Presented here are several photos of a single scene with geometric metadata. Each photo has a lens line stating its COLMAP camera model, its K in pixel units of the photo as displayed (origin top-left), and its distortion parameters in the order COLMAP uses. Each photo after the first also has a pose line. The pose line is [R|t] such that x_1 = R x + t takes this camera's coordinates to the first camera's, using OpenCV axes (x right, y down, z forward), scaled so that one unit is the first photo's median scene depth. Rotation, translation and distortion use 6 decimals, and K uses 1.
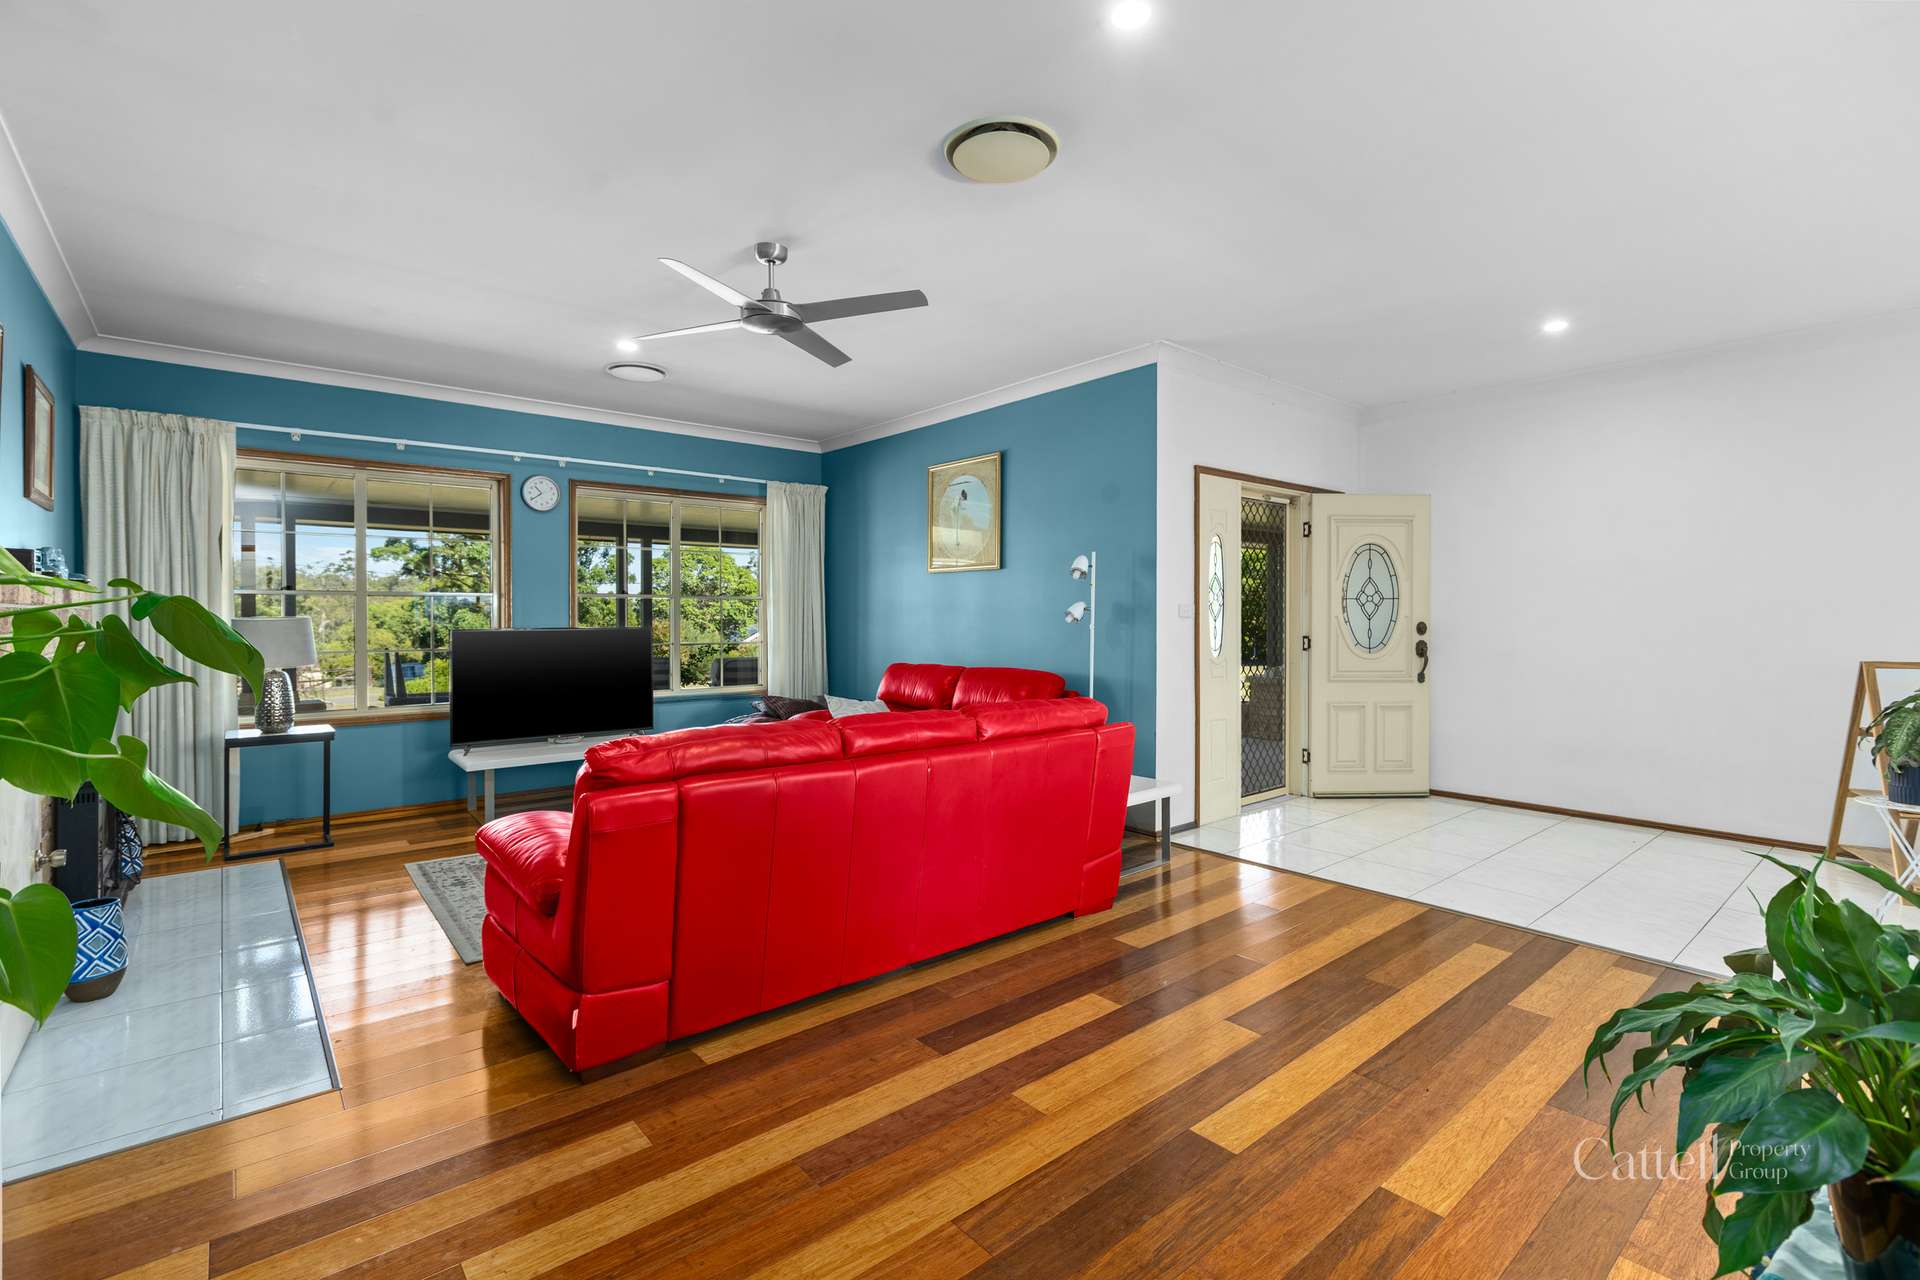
lens RADIAL K [[867.1, 0, 955.4], [0, 867.1, 627.3], [0, 0, 1]] dist [-0.001059, 0.000059]
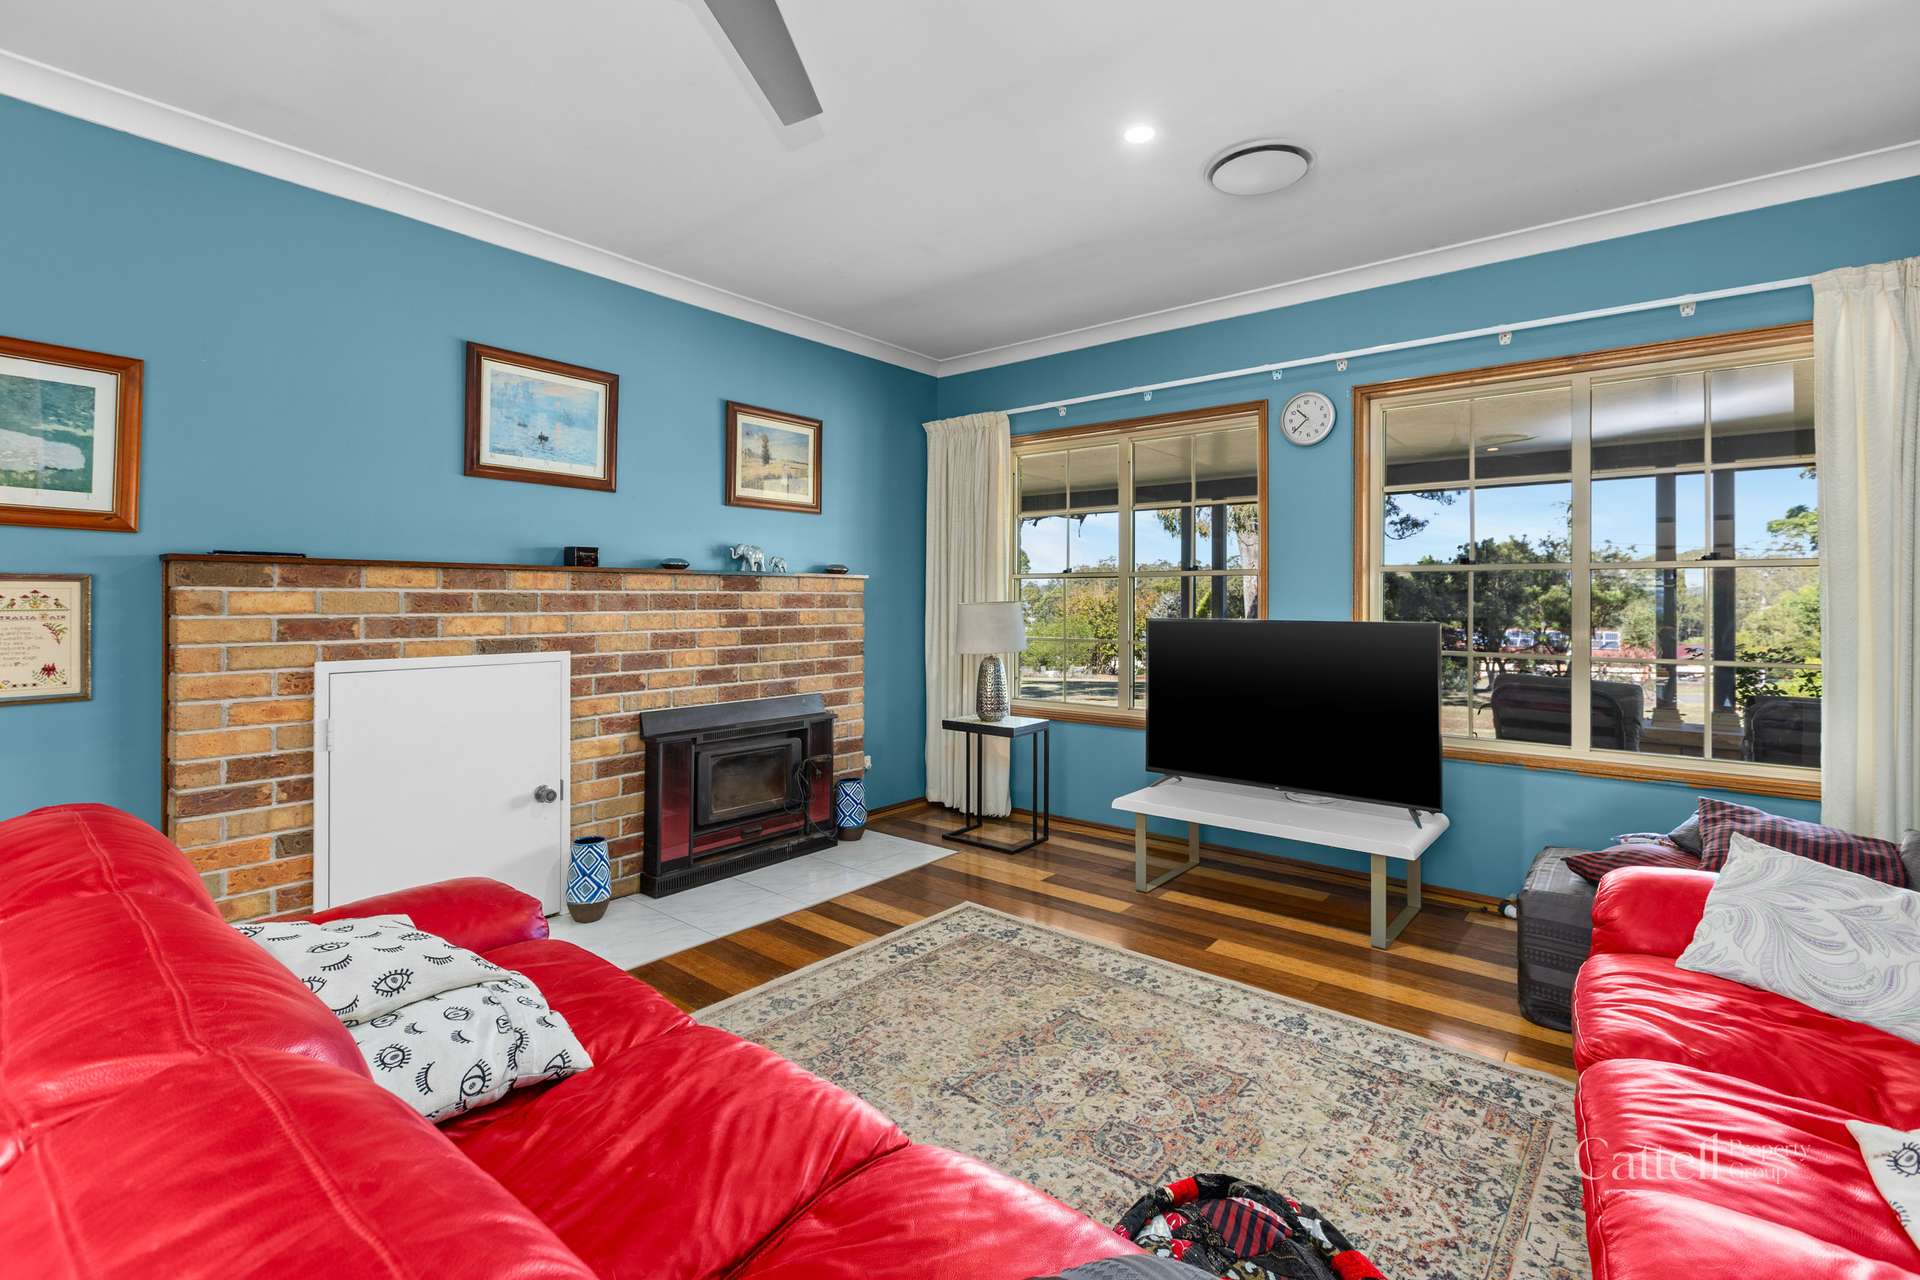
lens RADIAL K [[867.1, 0, 955.4], [0, 867.1, 627.3], [0, 0, 1]] dist [-0.001059, 0.000059]
pose [[0.204884, 0.029354, -0.978346, 0.137766], [-0.012252, 0.999549, 0.027424, -0.008415], [0.978710, 0.006368, 0.205151, 0.636844]]
